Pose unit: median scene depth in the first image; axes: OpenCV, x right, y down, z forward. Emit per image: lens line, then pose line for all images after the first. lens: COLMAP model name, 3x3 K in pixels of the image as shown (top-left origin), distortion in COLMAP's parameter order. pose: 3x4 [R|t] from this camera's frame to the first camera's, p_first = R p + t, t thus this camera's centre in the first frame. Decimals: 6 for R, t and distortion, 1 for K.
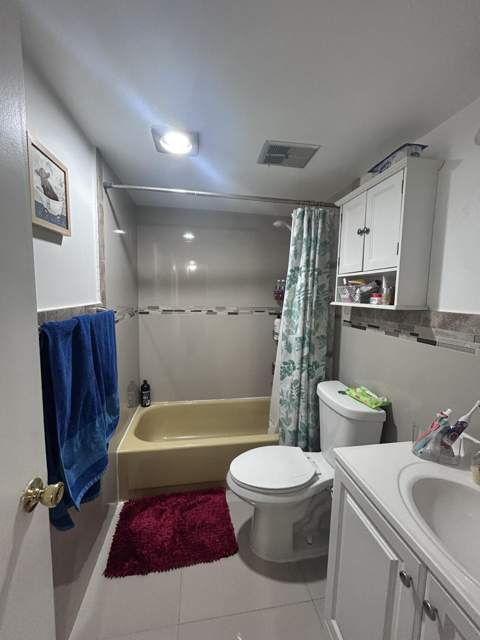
lens RADIAL K [[257.7, 0, 241.0], [0, 257.7, 320.1], [0, 0, 1]] dist [0.000369, 0.000159]
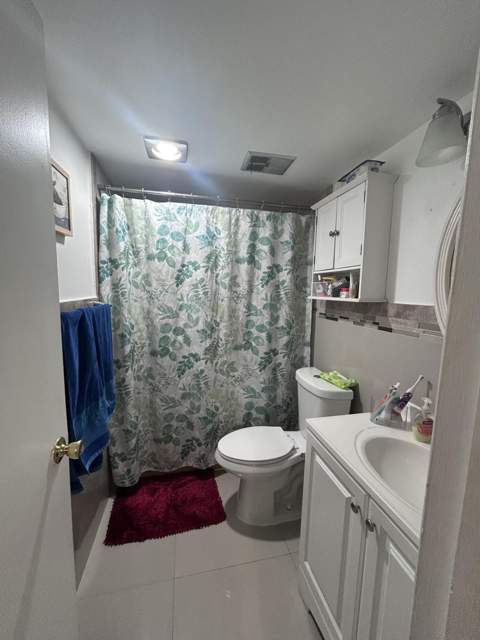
lens RADIAL K [[257.7, 0, 241.0], [0, 257.7, 320.1], [0, 0, 1]] dist [0.000369, 0.000159]
pose [[0.998527, -0.006963, 0.053807, 0.000630], [0.006156, 0.999866, 0.015146, 0.018331], [-0.053906, -0.014792, 0.998436, -0.125633]]
